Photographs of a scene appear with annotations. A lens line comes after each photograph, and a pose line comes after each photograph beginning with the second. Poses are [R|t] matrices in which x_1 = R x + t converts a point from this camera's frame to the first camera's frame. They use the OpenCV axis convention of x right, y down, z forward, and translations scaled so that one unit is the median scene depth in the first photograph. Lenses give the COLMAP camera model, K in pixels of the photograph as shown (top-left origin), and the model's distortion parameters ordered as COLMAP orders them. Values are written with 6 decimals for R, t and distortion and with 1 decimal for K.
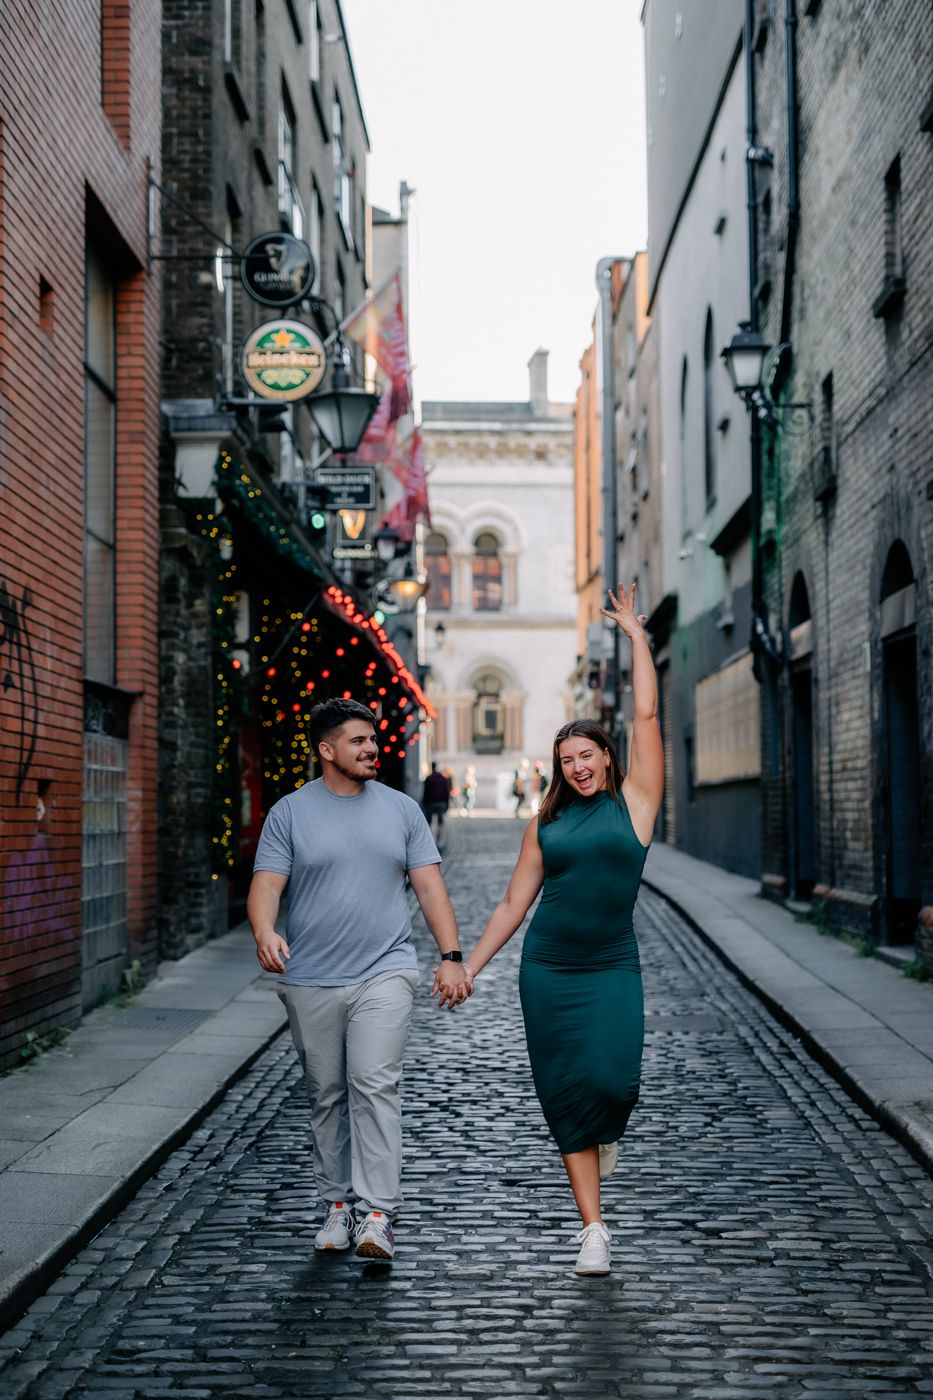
lens RADIAL K [[2120.3, 0, 466.5], [0, 2120.3, 700.0], [0, 0, 1]] dist [-0.002950, 0.054804]
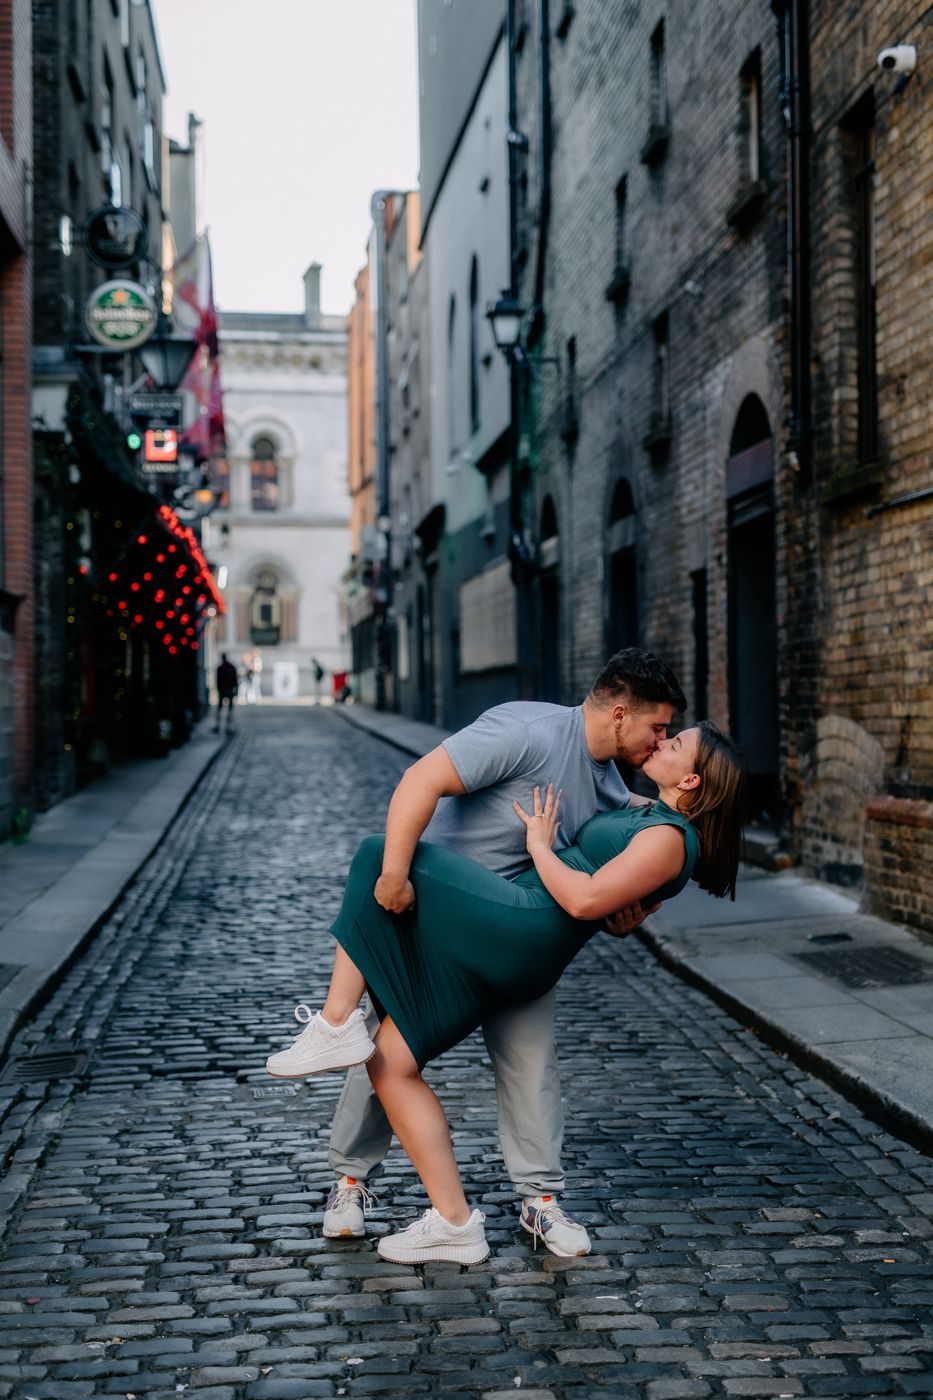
lens RADIAL K [[2120.3, 0, 466.5], [0, 2120.3, 700.0], [0, 0, 1]] dist [-0.002950, 0.054804]
pose [[0.993649, -0.001825, 0.112512, -0.023632], [-0.003936, 0.998693, 0.050963, -0.004704], [-0.112458, -0.051082, 0.992343, -0.182377]]
